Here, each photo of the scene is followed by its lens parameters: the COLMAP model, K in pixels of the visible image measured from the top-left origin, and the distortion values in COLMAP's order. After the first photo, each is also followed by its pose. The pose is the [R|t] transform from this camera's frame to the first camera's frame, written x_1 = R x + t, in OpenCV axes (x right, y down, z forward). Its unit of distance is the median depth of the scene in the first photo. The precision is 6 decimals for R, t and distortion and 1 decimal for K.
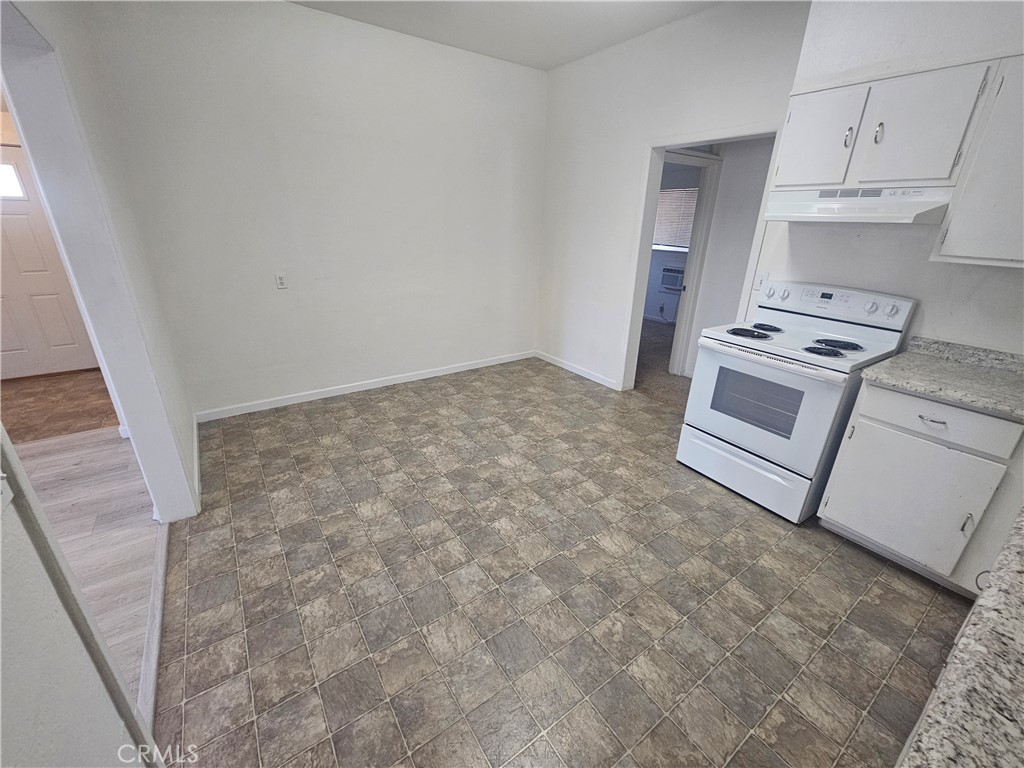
lens RADIAL K [[405.5, 0, 537.5], [0, 405.5, 394.9], [0, 0, 1]] dist [0.020988, -0.000165]
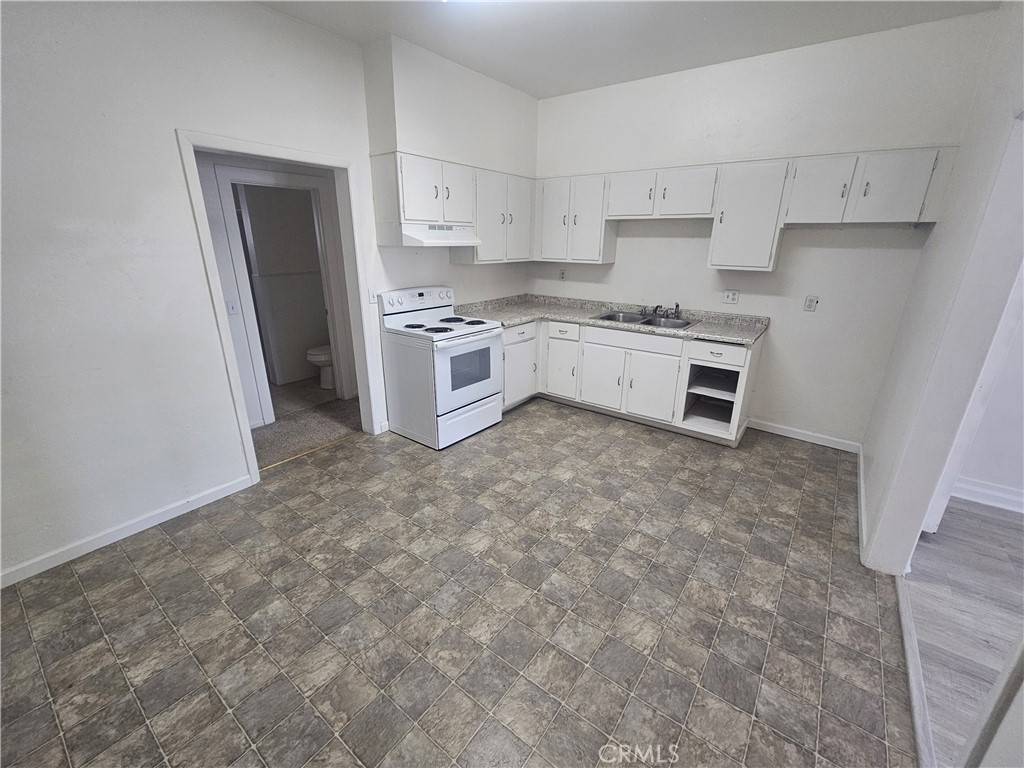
lens RADIAL K [[437.0, 0, 511.5], [0, 437.0, 388.7], [0, 0, 1]] dist [0.003014, 0.000024]
pose [[-0.278046, -0.312997, 0.908143, -0.803320], [0.371852, 0.836636, 0.402201, -0.424383], [-0.885673, 0.449525, -0.116235, 0.960162]]
